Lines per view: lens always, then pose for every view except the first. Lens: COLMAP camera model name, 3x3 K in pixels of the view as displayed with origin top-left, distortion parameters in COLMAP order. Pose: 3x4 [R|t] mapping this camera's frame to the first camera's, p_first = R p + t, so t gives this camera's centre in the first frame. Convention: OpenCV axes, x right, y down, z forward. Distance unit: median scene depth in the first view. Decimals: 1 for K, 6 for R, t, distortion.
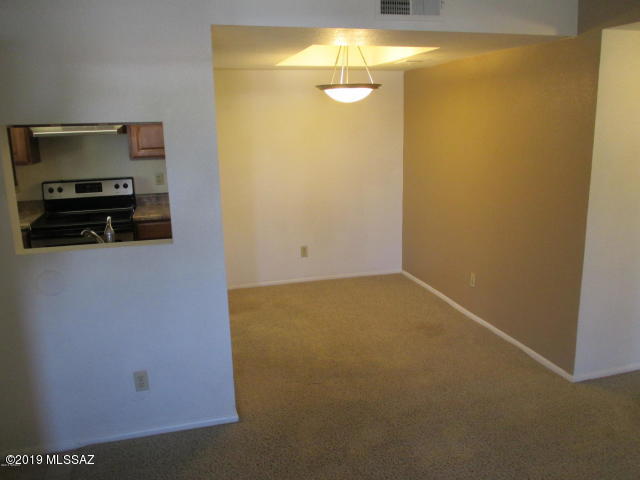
lens RADIAL K [[529.4, 0, 320.0], [0, 529.4, 240.0], [0, 0, 1]] dist [-0.030681, 0.000287]
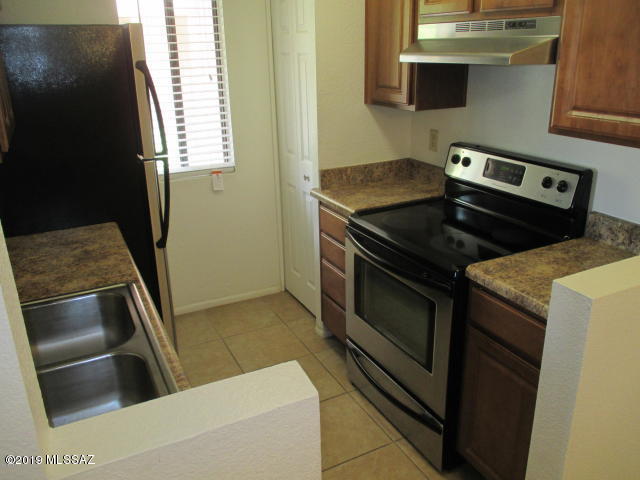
lens RADIAL K [[529.4, 0, 320.0], [0, 529.4, 240.0], [0, 0, 1]] dist [-0.030681, 0.000287]
pose [[0.189574, 0.359596, -0.913648, 0.003225], [-0.205419, 0.924455, 0.321227, -0.163648], [0.960138, 0.126784, 0.249121, 0.723229]]
